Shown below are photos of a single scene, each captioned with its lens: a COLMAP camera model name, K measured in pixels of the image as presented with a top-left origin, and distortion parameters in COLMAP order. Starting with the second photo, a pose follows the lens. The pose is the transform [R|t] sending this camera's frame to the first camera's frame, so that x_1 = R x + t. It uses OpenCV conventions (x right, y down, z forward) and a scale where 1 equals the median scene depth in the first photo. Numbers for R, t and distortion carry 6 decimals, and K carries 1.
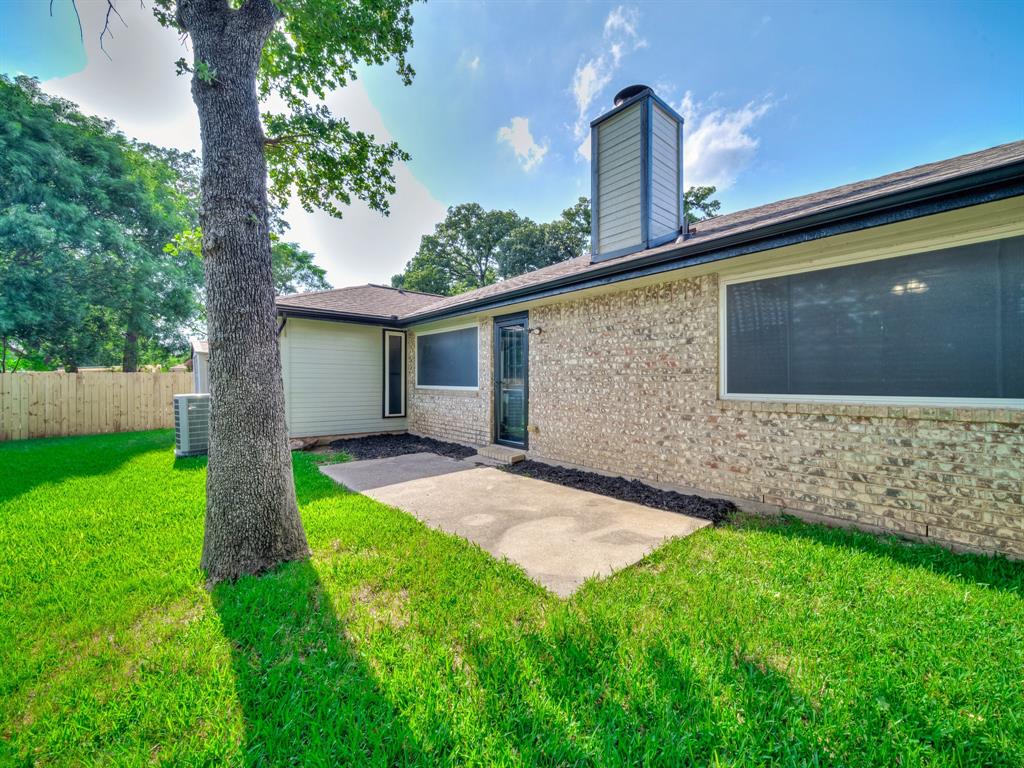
lens RADIAL K [[410.1, 0, 512.6], [0, 410.1, 382.1], [0, 0, 1]] dist [-0.000753, -0.001285]
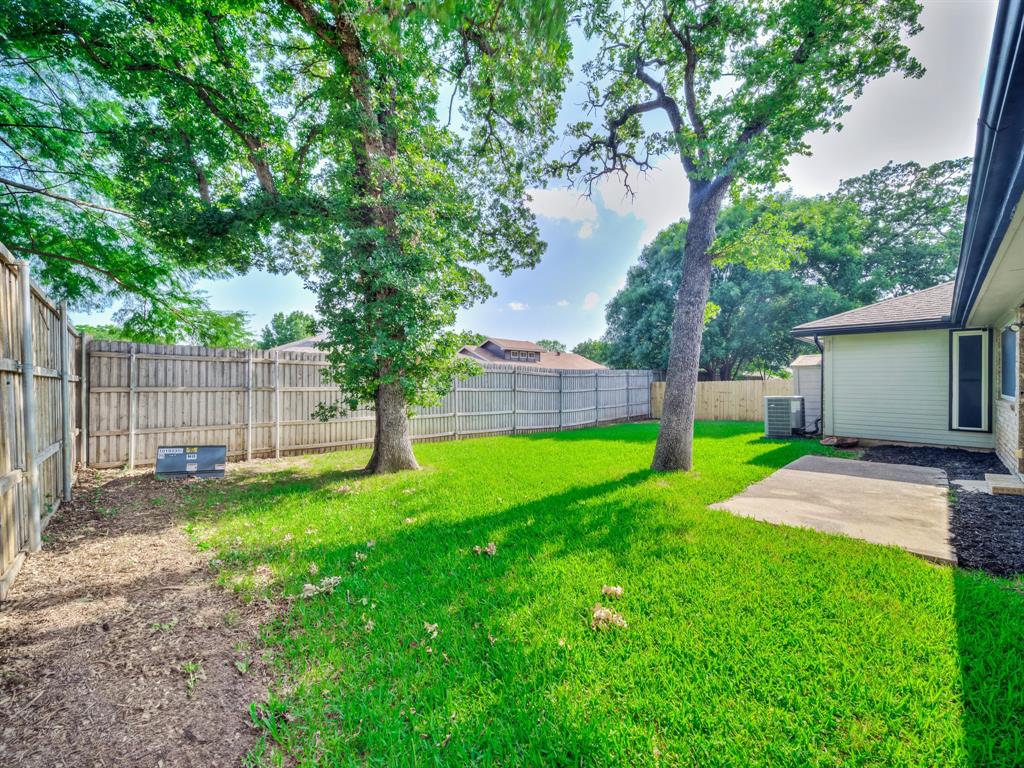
lens RADIAL K [[410.1, 0, 512.8], [0, 410.1, 384.9], [0, 0, 1]] dist [-0.000753, -0.001285]
pose [[0.033409, 0.003236, -0.999437, 0.541872], [0.001747, 0.999993, 0.003297, -0.015179], [0.999440, -0.001856, 0.033404, 0.018717]]
